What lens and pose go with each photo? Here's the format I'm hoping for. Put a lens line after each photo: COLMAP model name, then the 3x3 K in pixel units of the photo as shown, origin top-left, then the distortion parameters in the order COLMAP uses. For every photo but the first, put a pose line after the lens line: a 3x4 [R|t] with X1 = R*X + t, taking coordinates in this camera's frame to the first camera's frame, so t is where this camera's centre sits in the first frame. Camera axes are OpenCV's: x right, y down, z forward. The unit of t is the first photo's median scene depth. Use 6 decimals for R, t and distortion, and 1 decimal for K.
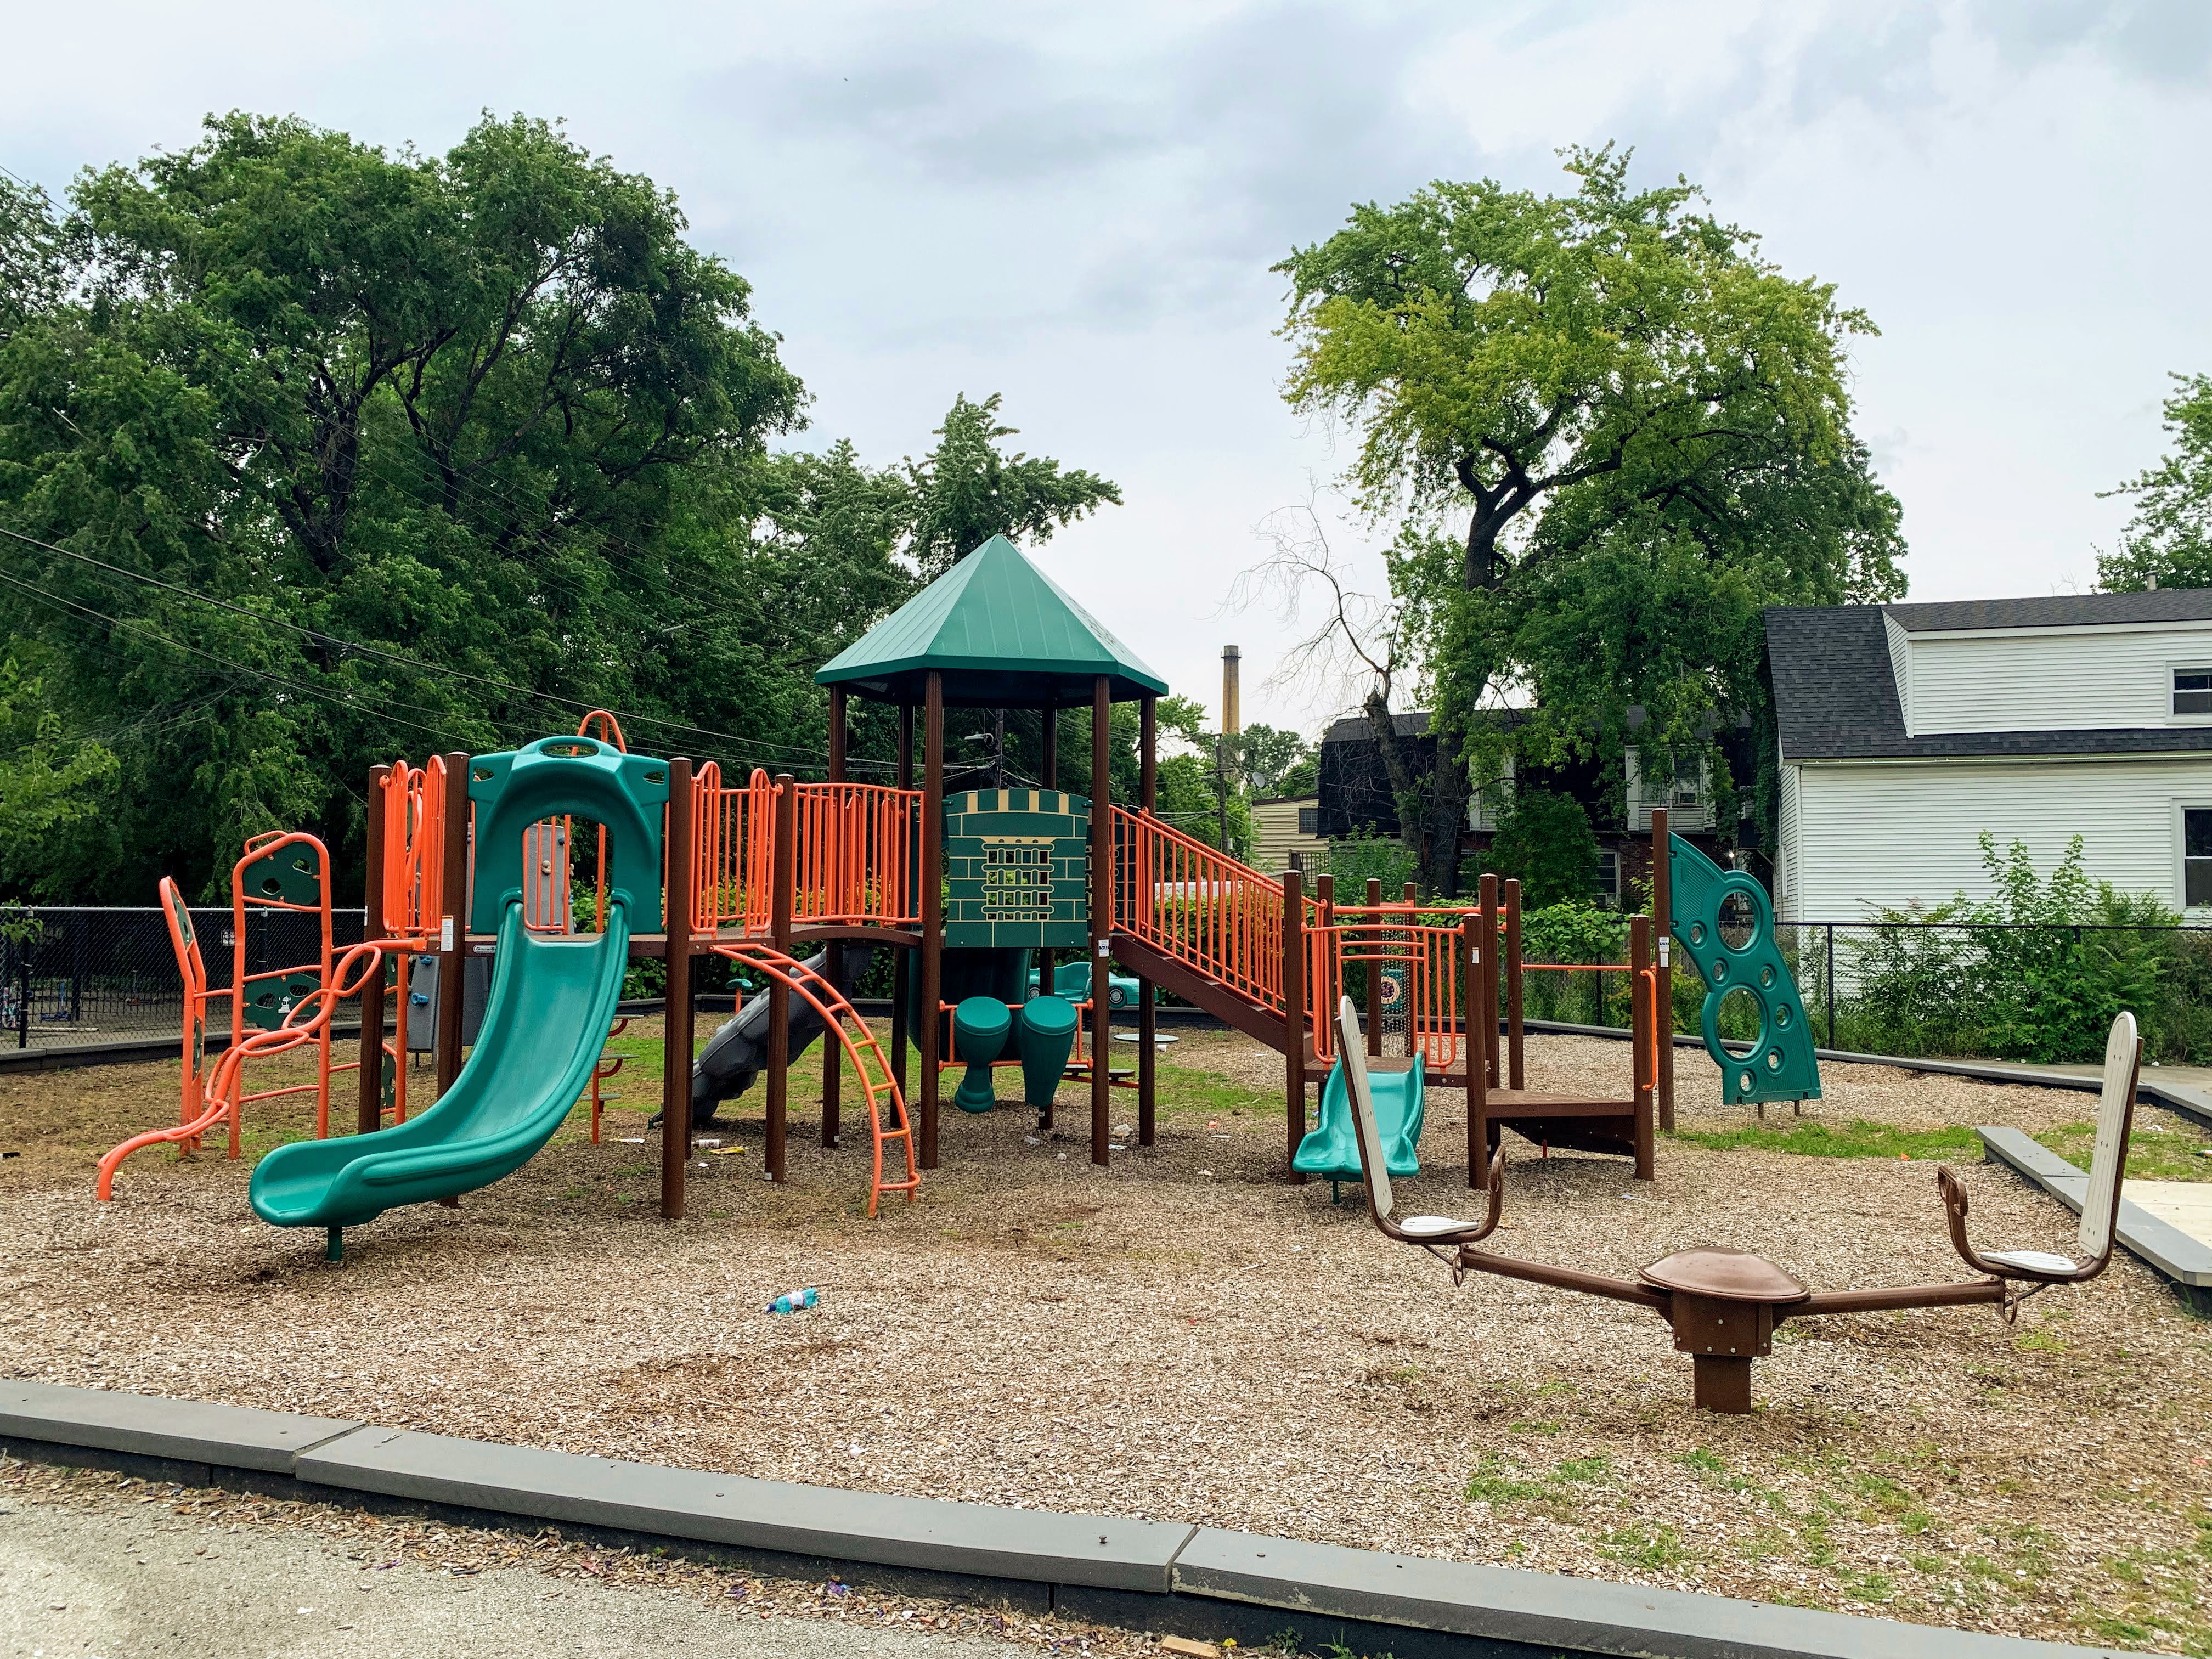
lens RADIAL K [[1749.0, 0, 1113.6], [0, 1749.0, 826.9], [0, 0, 1]] dist [0.021736, -0.002801]
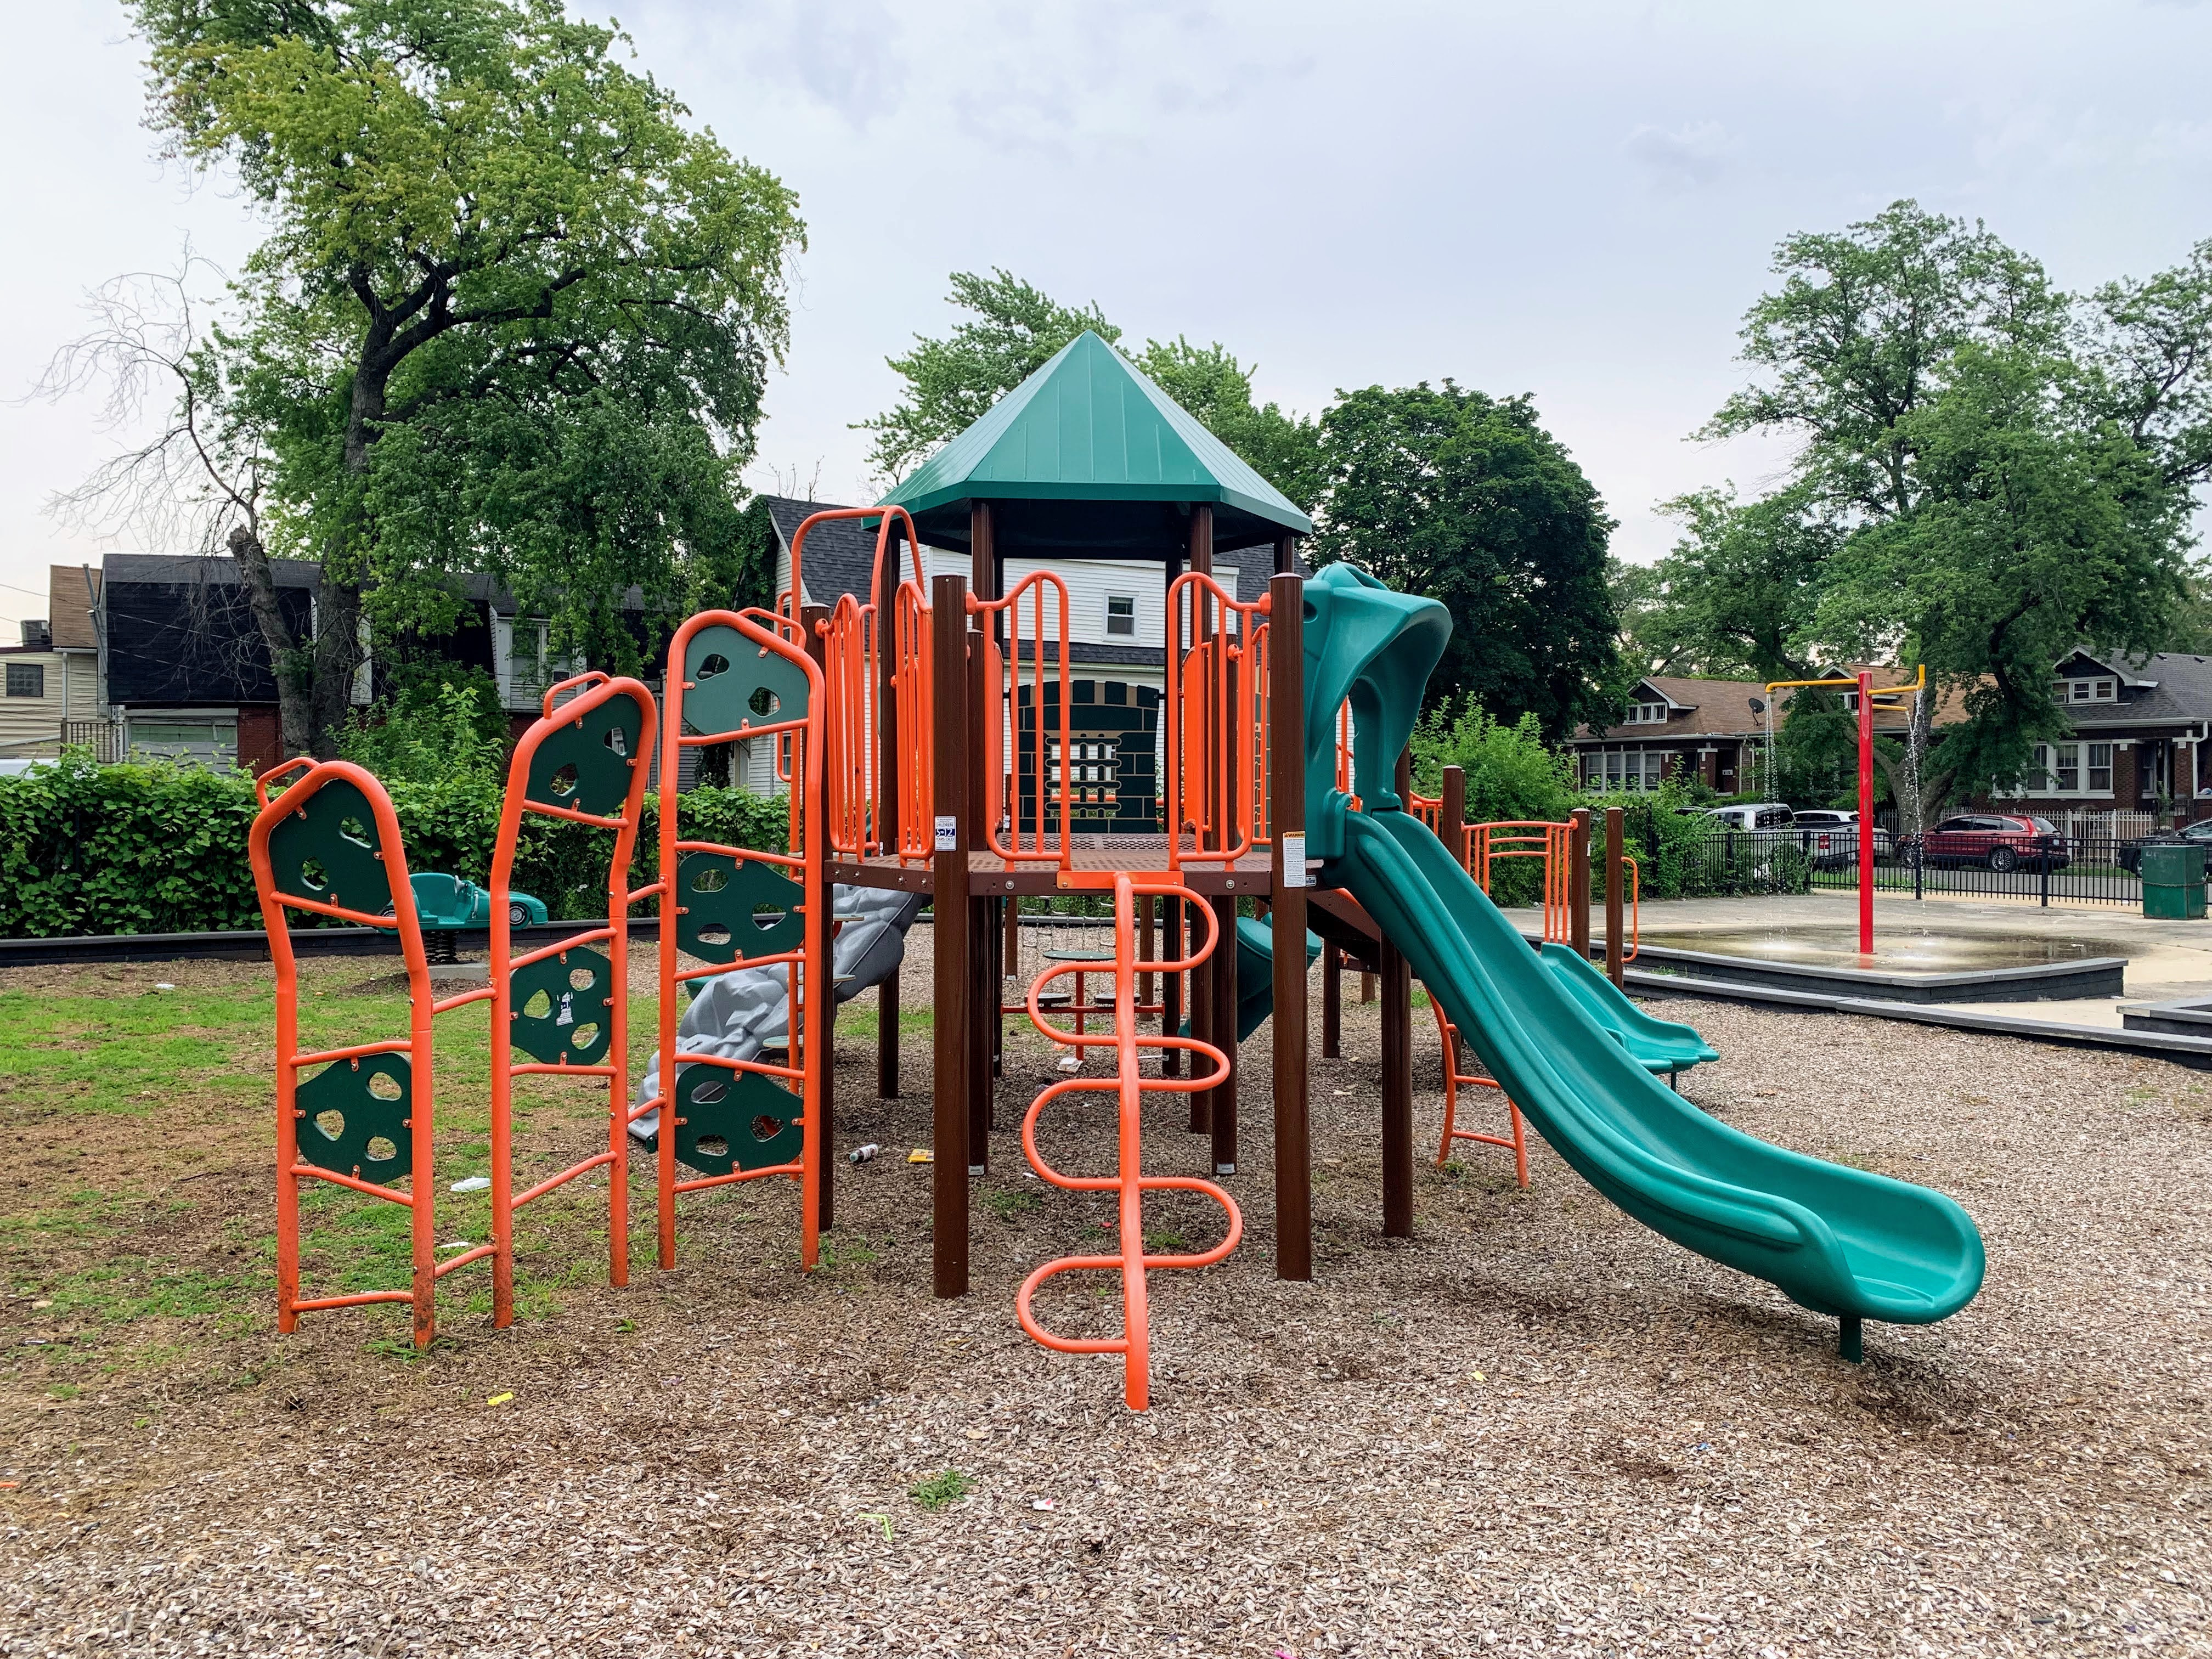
lens RADIAL K [[1749.0, 0, 1096.9], [0, 1749.0, 815.5], [0, 0, 1]] dist [0.021736, -0.002801]
pose [[0.614271, -0.014386, 0.788964, -0.254132], [-0.035513, 0.998317, 0.045853, 0.004746], [-0.788296, -0.056185, 0.612726, 0.182651]]
